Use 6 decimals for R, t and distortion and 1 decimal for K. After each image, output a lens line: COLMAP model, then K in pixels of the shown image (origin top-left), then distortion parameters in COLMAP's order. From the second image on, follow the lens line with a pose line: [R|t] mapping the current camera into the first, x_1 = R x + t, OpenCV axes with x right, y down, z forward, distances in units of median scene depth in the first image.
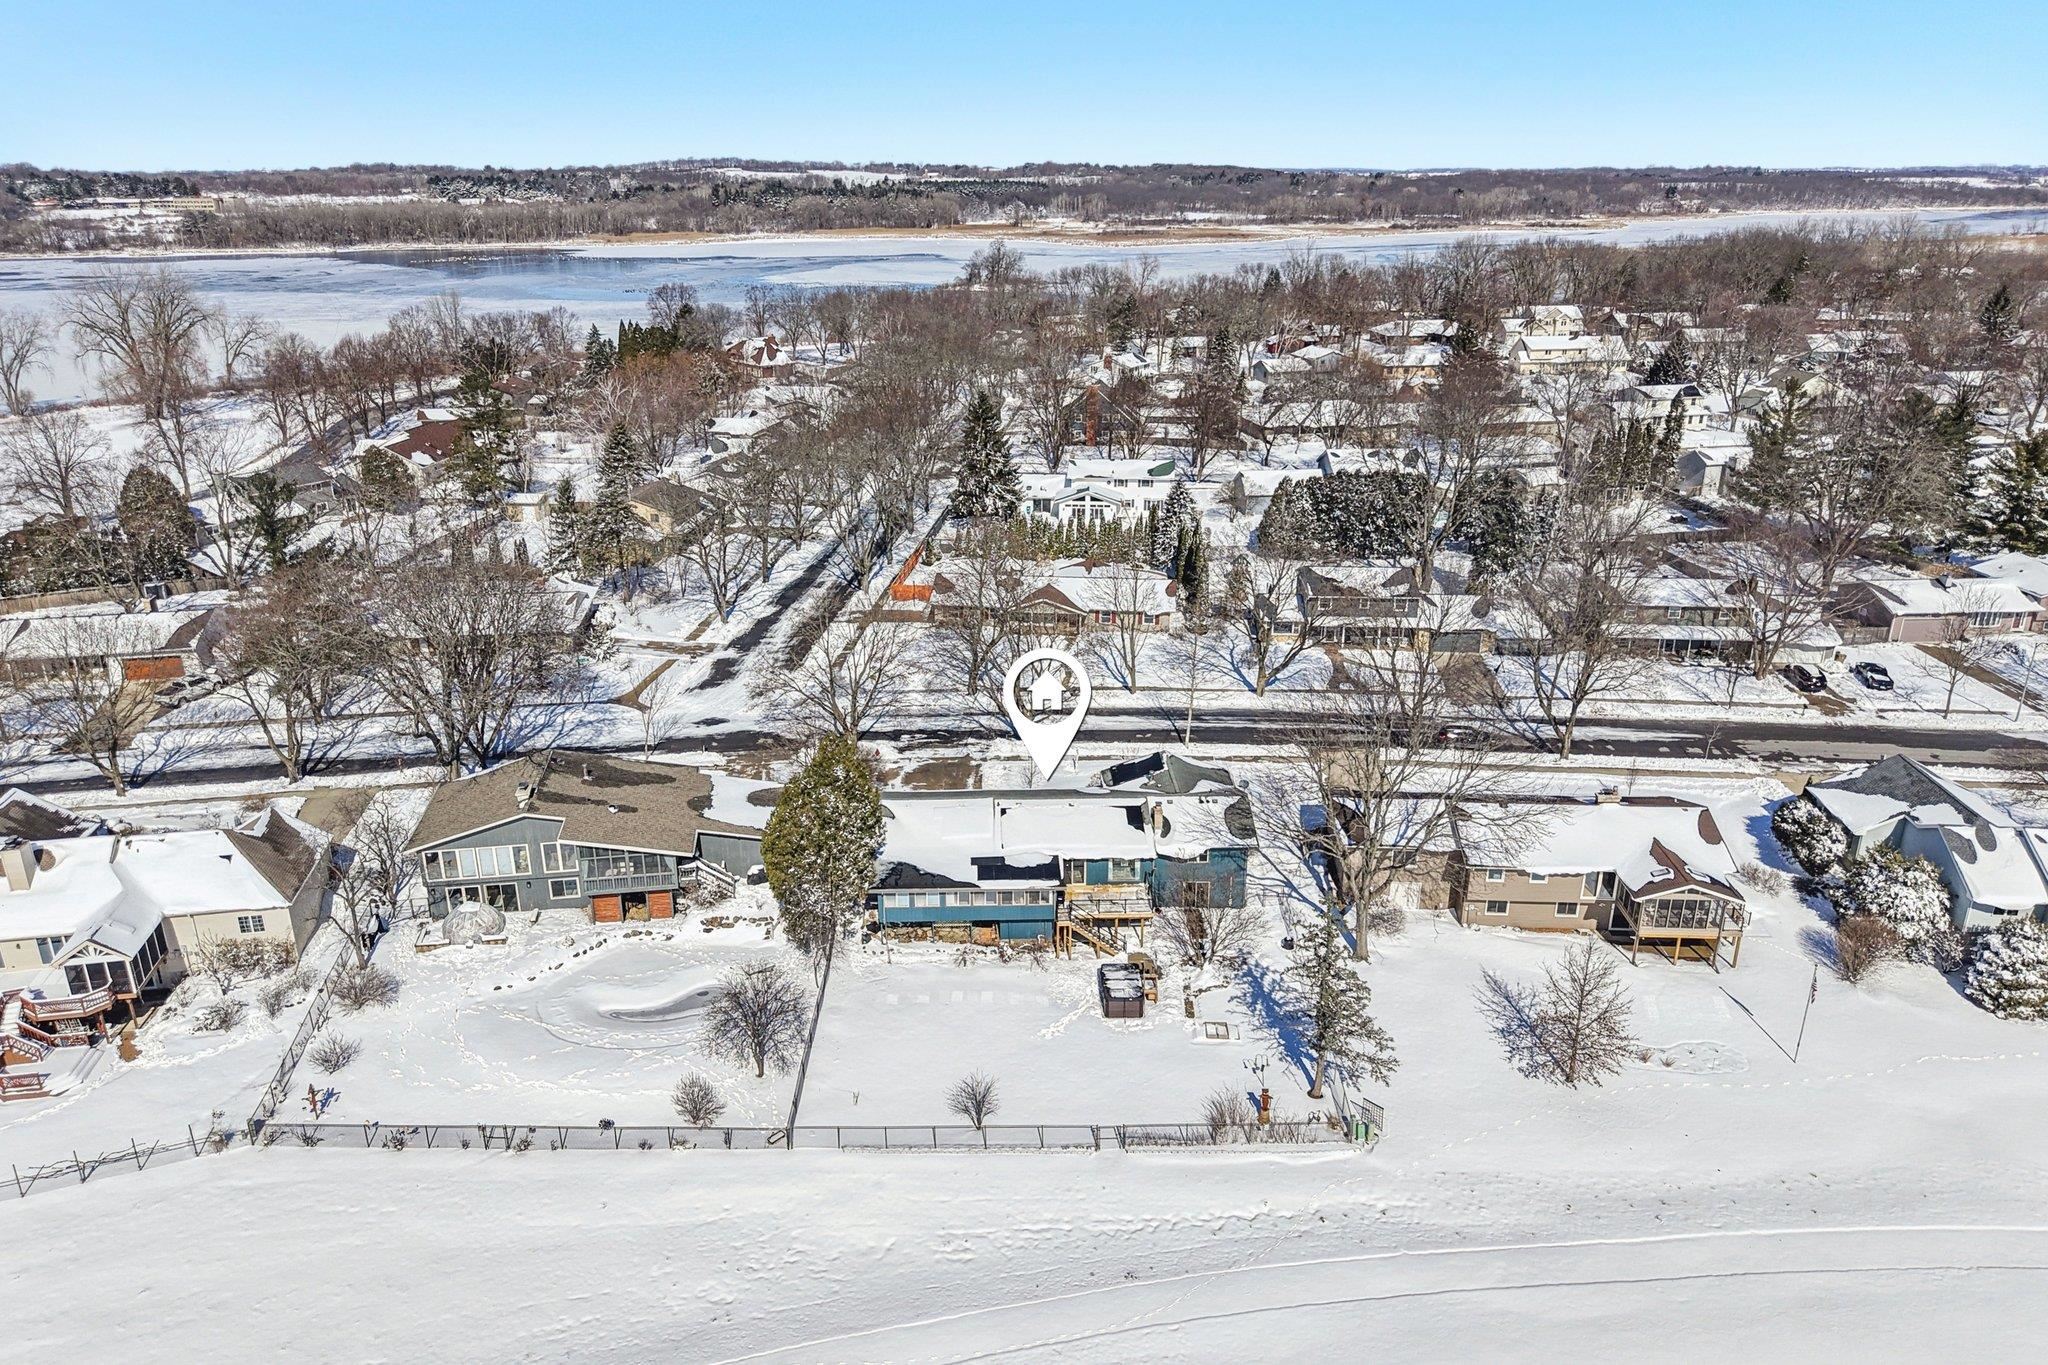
lens RADIAL K [[1356.2, 0, 1024.0], [0, 1356.2, 682.5], [0, 0, 1]] dist [0.002725, -0.005009]
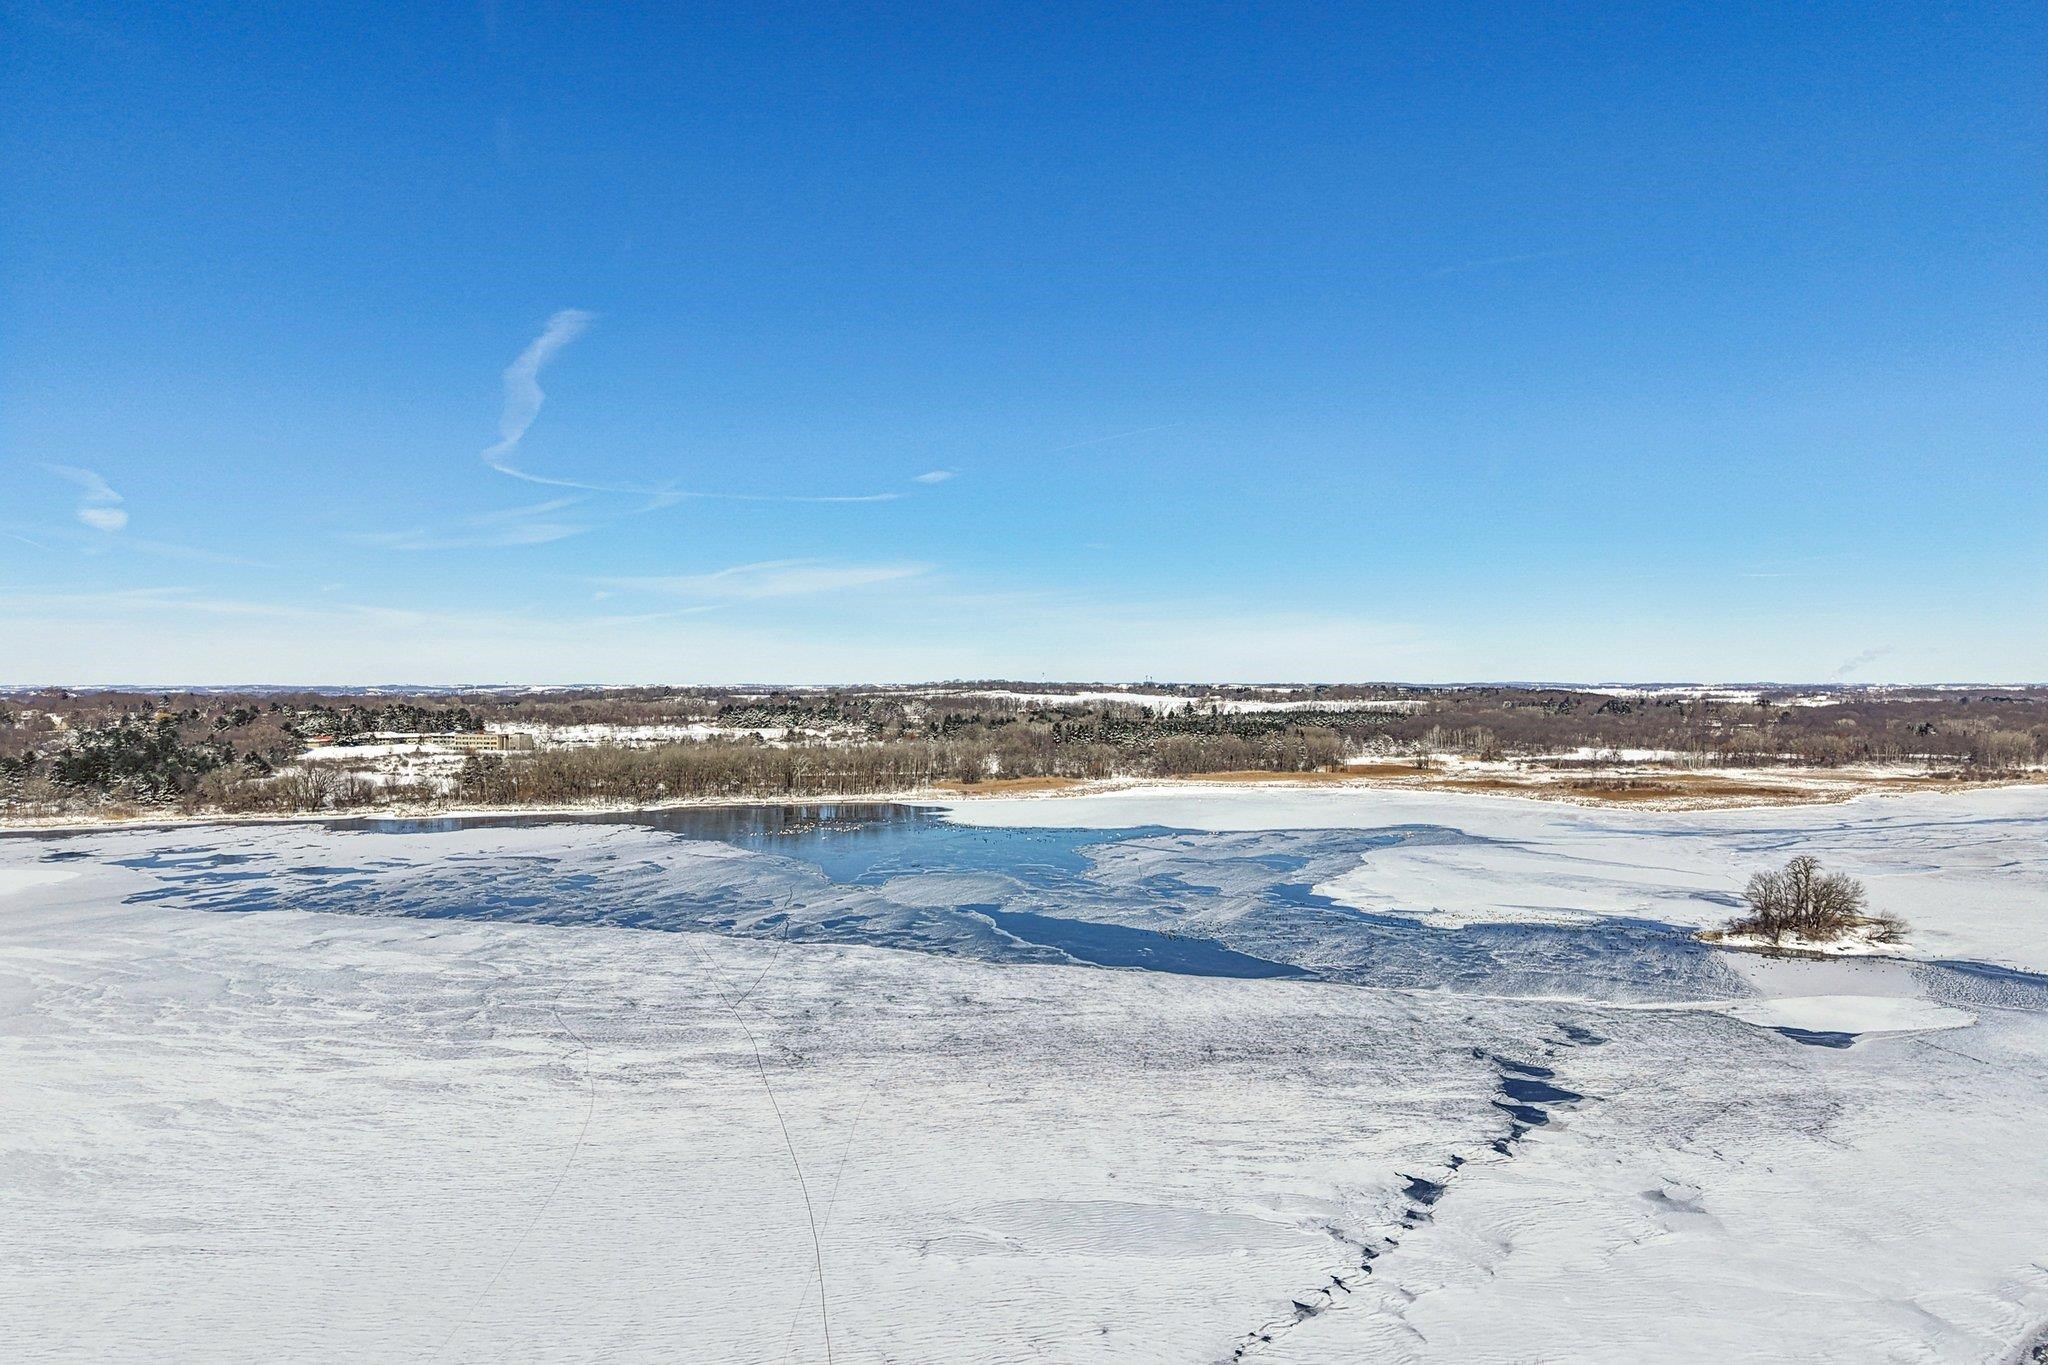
lens RADIAL K [[1356.2, 0, 1024.0], [0, 1356.2, 682.5], [0, 0, 1]] dist [0.002725, -0.005009]
pose [[0.991503, -0.003475, -0.130034, -0.151002], [-0.042730, 0.935469, -0.350815, -0.097978], [0.122862, 0.353391, 0.927373, 0.222722]]
